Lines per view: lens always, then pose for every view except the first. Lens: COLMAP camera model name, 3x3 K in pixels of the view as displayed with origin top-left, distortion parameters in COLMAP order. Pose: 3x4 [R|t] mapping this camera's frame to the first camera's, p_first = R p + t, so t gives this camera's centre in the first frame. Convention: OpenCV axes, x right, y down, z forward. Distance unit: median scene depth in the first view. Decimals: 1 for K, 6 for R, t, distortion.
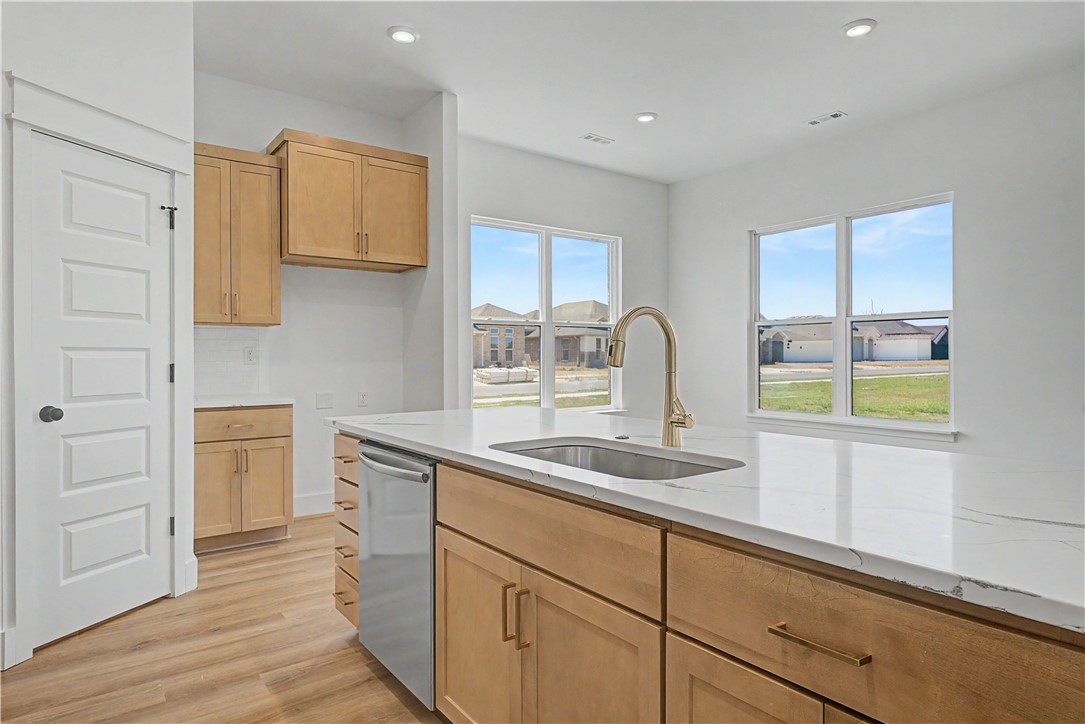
lens RADIAL K [[624.2, 0, 542.0], [0, 624.2, 359.0], [0, 0, 1]] dist [0.002091, 0.001303]
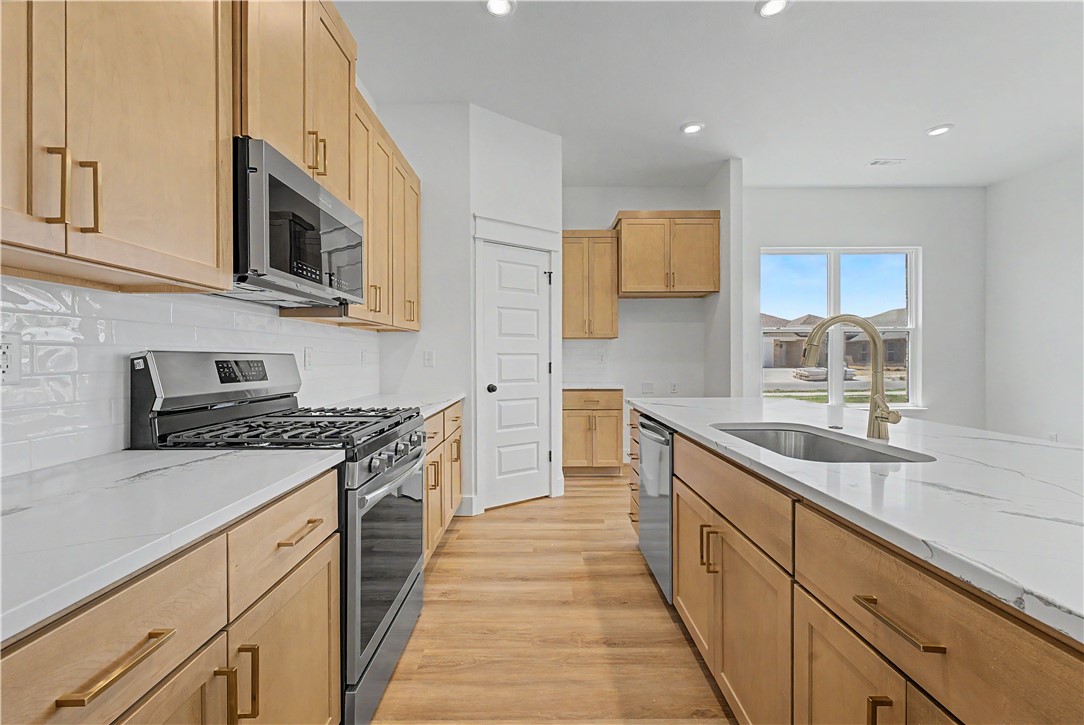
lens RADIAL K [[442.3, 0, 543.7], [0, 442.3, 362.9], [0, 0, 1]] dist [0.004042, -0.000044]
pose [[0.805525, 0.006022, -0.592532, 0.120743], [-0.002088, 0.999971, 0.007325, 0.000027], [0.592559, -0.004663, 0.805514, 0.004910]]
